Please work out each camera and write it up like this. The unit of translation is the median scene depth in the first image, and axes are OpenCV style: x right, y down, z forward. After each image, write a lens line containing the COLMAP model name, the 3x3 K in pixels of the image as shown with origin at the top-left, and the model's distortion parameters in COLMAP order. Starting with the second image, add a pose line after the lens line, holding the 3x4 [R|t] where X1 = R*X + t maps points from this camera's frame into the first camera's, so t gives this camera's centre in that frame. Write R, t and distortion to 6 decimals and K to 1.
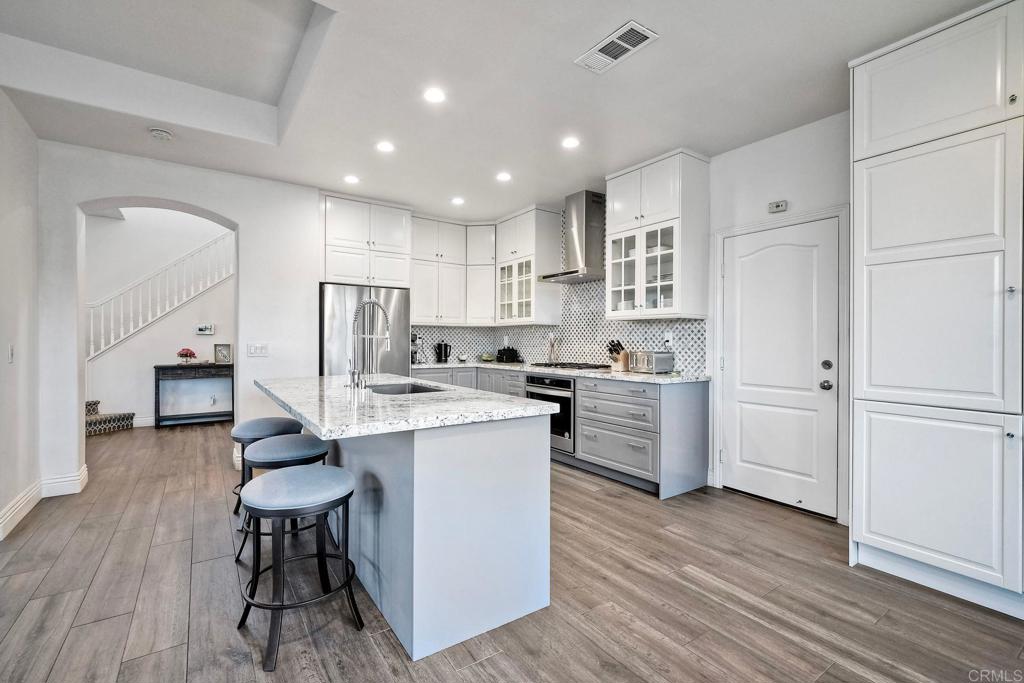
lens RADIAL K [[457.8, 0, 513.7], [0, 457.8, 338.8], [0, 0, 1]] dist [0.001659, 0.001517]
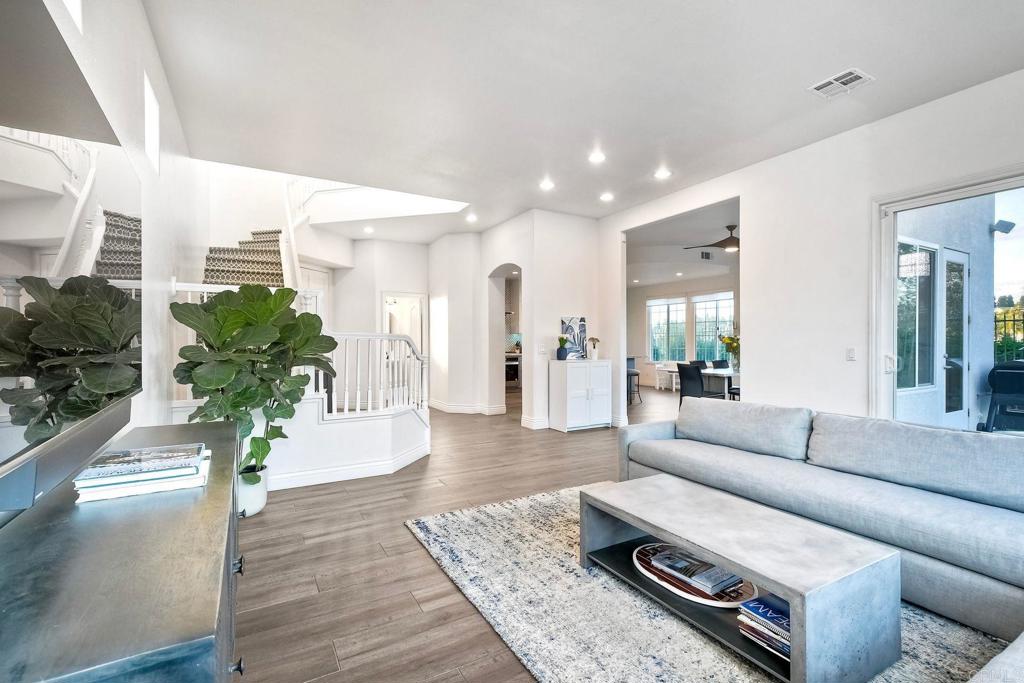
lens RADIAL K [[457.8, 0, 514.5], [0, 457.8, 343.6], [0, 0, 1]] dist [0.001659, 0.001517]
pose [[0.083289, -0.007451, 0.996498, -2.579403], [-0.001899, 0.999969, 0.007636, -0.003611], [-0.996524, -0.002528, 0.083272, 0.871641]]
